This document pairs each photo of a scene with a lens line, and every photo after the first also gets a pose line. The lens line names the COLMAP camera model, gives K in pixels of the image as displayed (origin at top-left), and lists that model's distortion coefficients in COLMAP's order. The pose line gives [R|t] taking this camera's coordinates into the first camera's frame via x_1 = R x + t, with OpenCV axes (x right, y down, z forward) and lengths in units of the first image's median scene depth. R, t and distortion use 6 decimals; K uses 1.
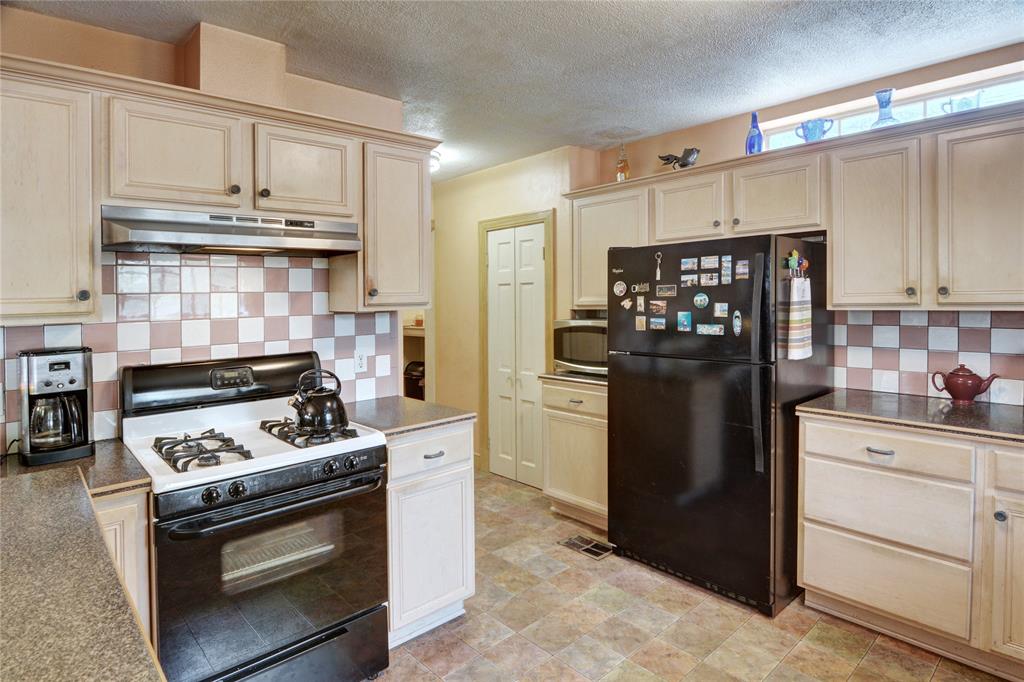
lens RADIAL K [[548.4, 0, 484.1], [0, 548.4, 322.8], [0, 0, 1]] dist [0.001691, -0.006965]
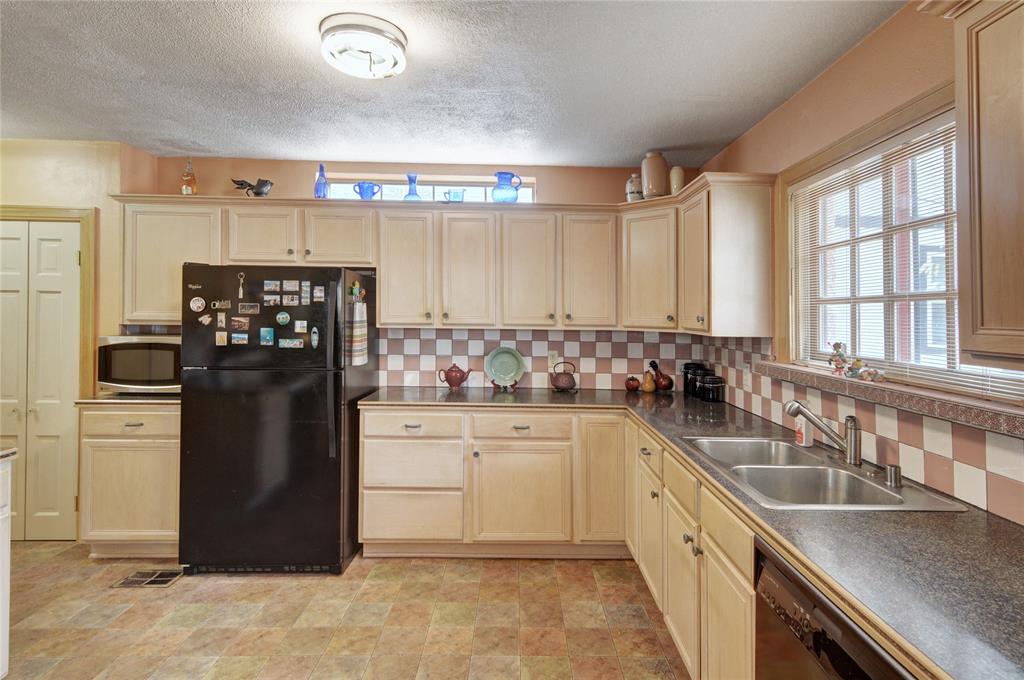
lens RADIAL K [[548.4, 0, 535.6], [0, 548.4, 318.0], [0, 0, 1]] dist [0.001691, -0.006965]
pose [[0.624978, 0.022079, 0.780330, -0.170156], [0.009384, 0.999315, -0.035791, 0.005075], [-0.780586, 0.029691, 0.624343, -0.128786]]
